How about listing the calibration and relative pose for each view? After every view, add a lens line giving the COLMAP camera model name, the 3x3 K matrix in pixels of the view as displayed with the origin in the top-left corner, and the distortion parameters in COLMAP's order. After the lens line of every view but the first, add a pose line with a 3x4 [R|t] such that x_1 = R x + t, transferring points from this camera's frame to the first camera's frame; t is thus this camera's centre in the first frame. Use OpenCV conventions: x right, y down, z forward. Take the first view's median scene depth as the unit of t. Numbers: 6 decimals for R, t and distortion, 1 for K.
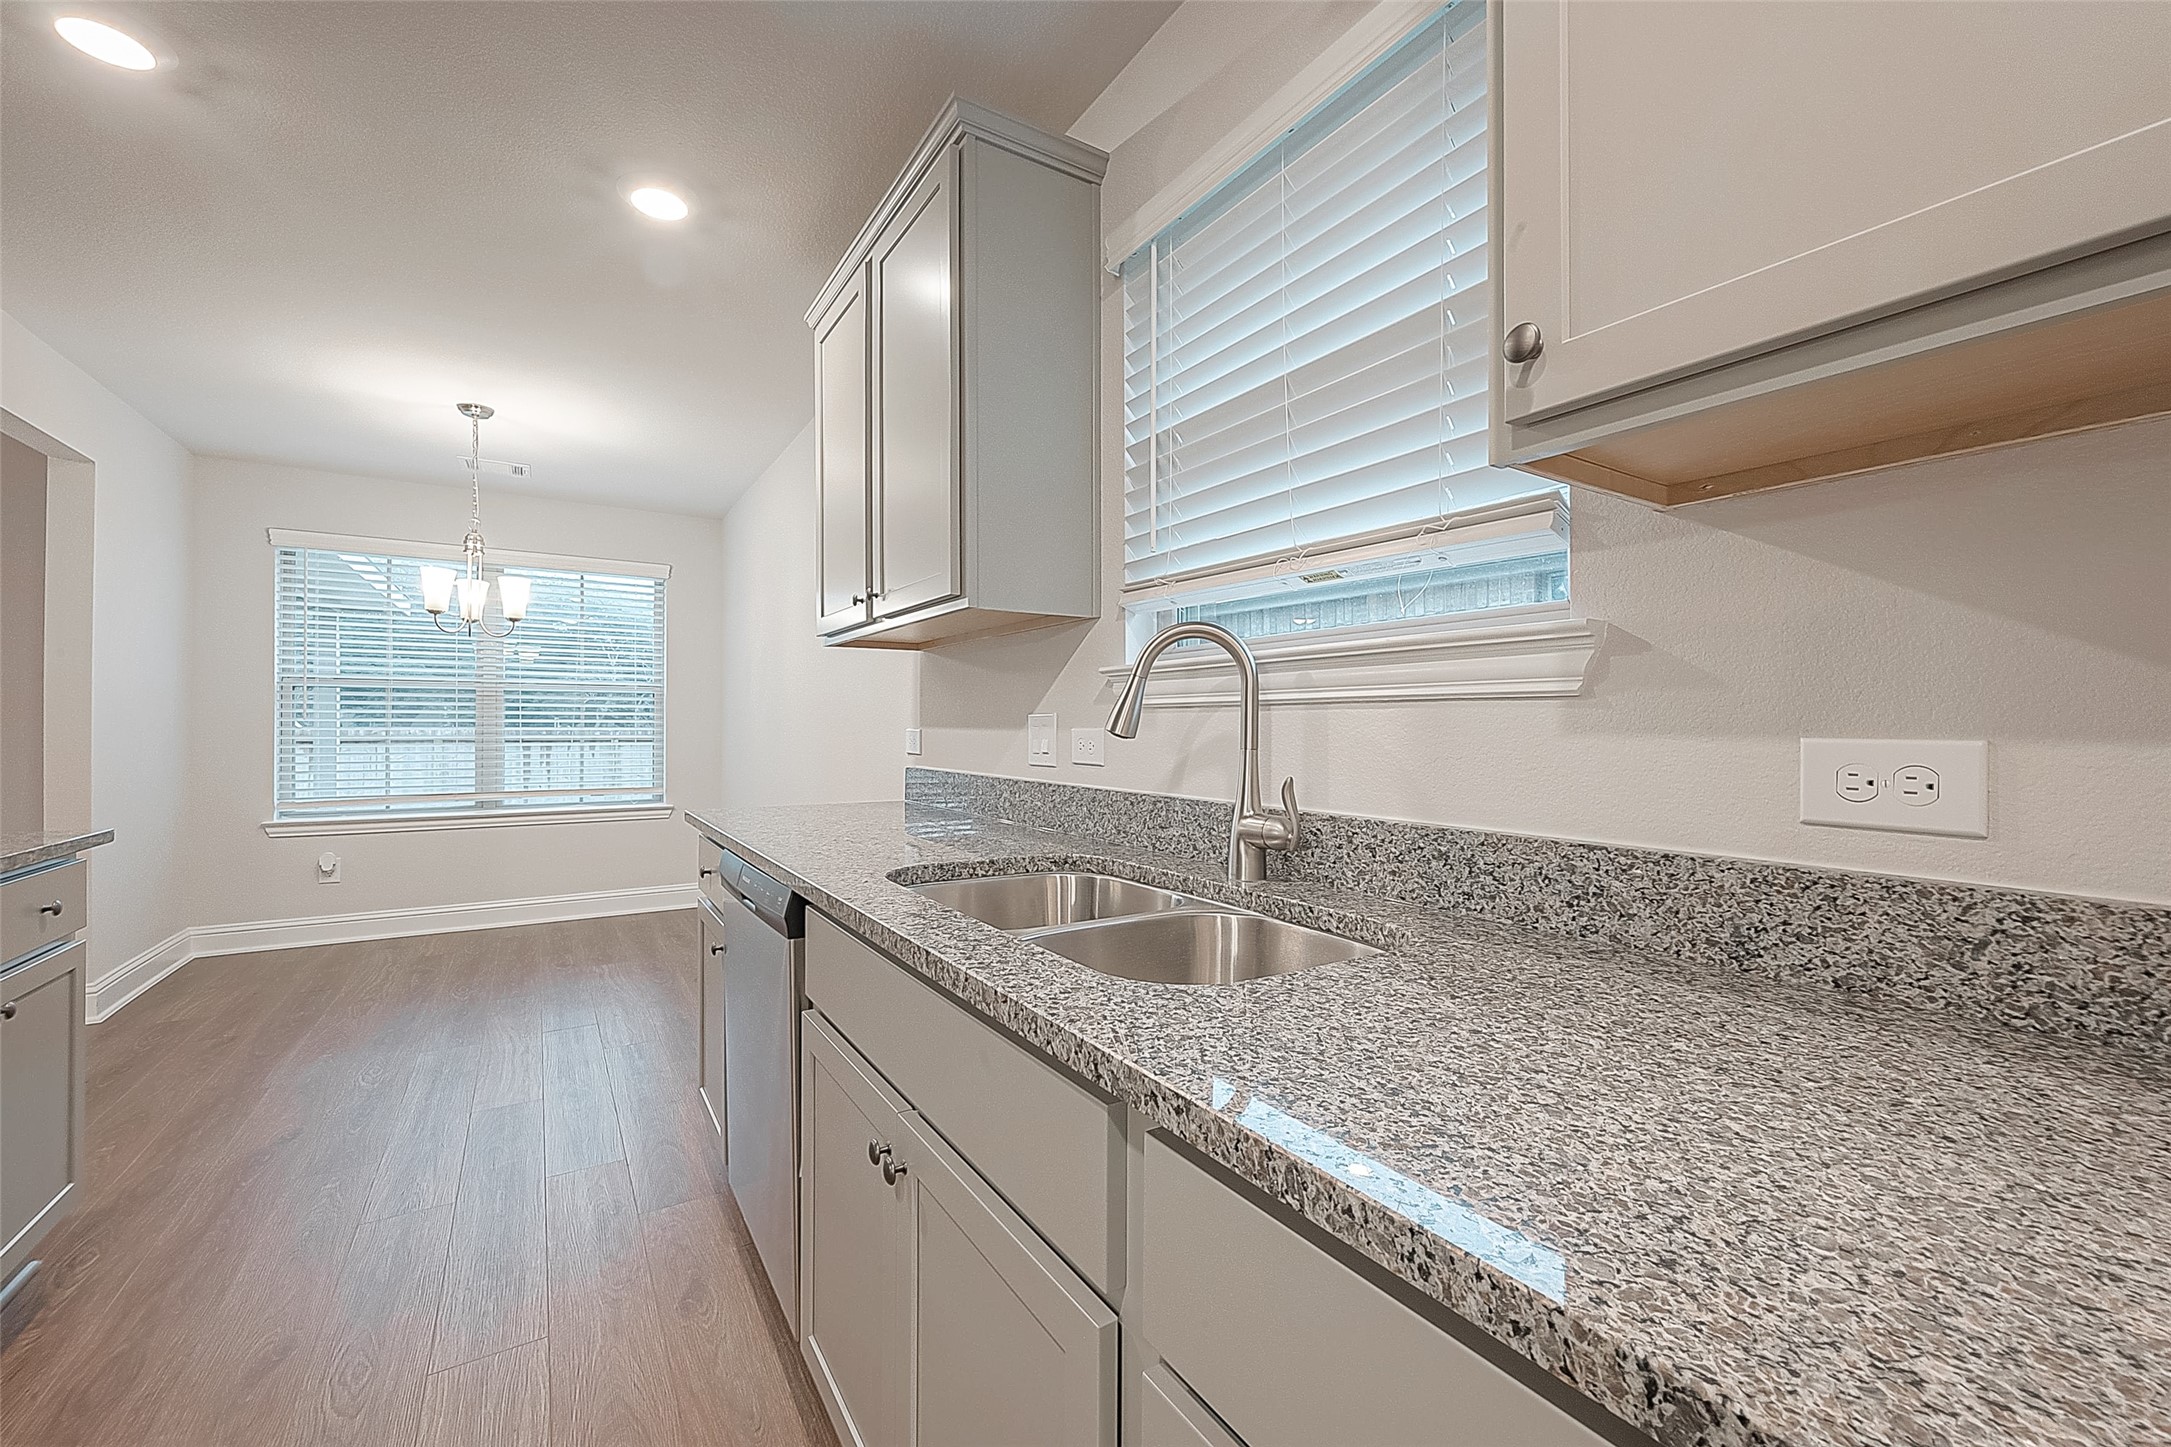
lens RADIAL K [[861.9, 0, 1083.8], [0, 861.9, 721.6], [0, 0, 1]] dist [-0.002832, -0.000196]
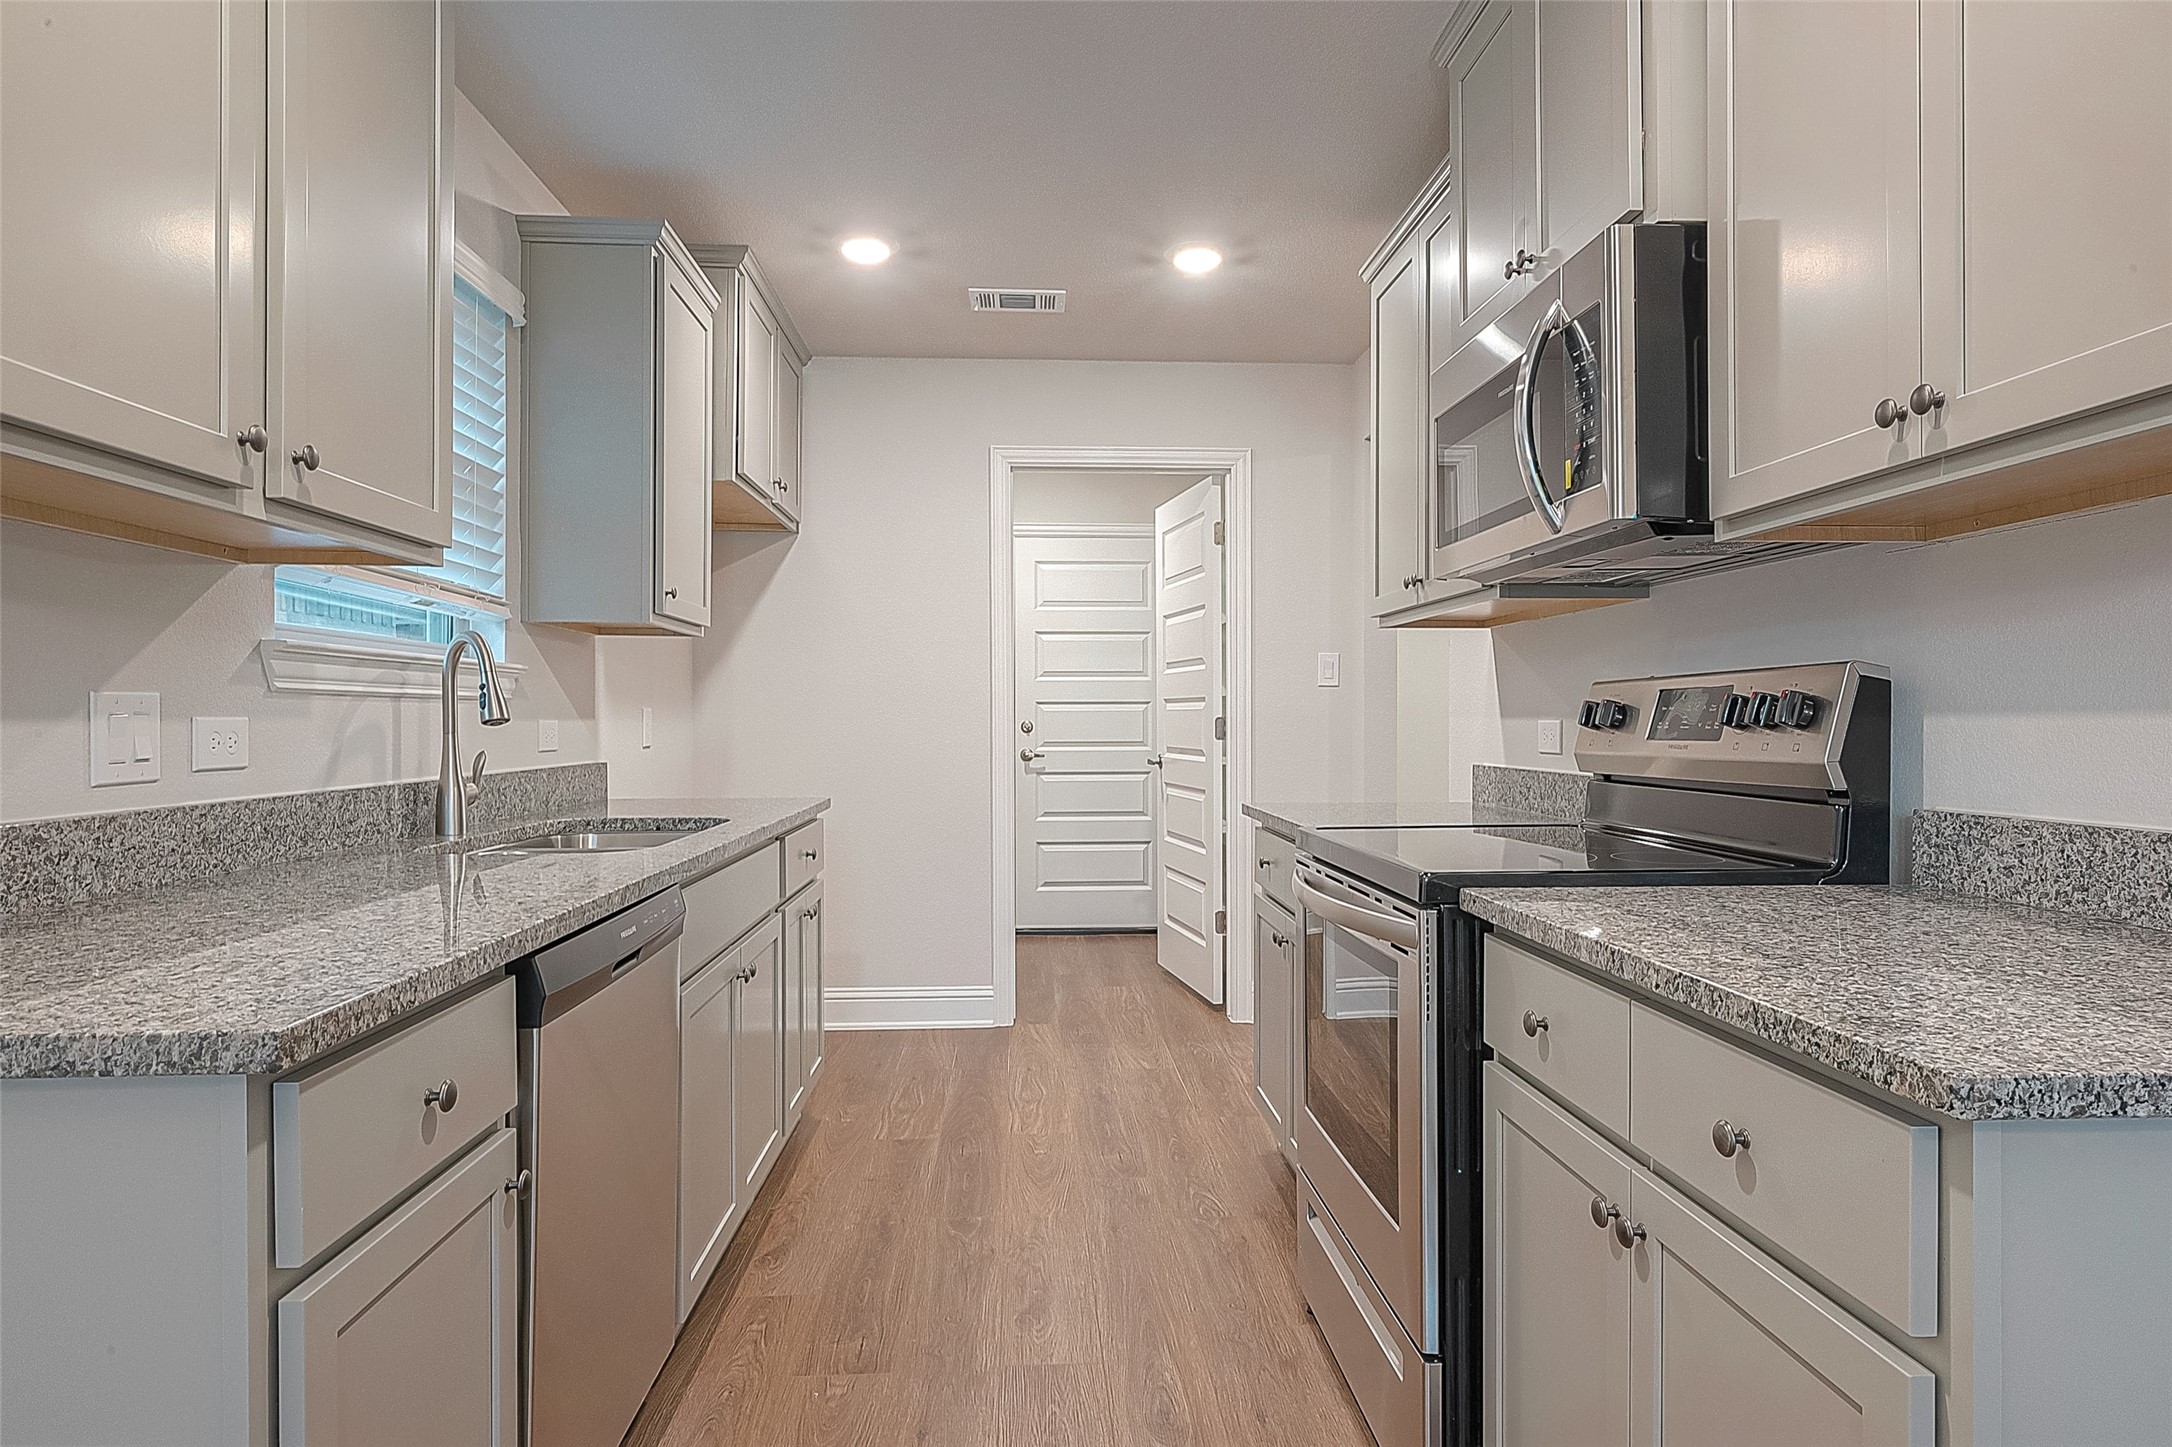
lens RADIAL K [[1238.9, 0, 1074.1], [0, 1238.9, 723.8], [0, 0, 1]] dist [-0.018970, -0.000812]
pose [[-0.871254, -0.008340, 0.490762, -1.139377], [-0.009795, 0.999952, -0.000396, 0.007208], [-0.490735, -0.005152, -0.871294, 1.612716]]
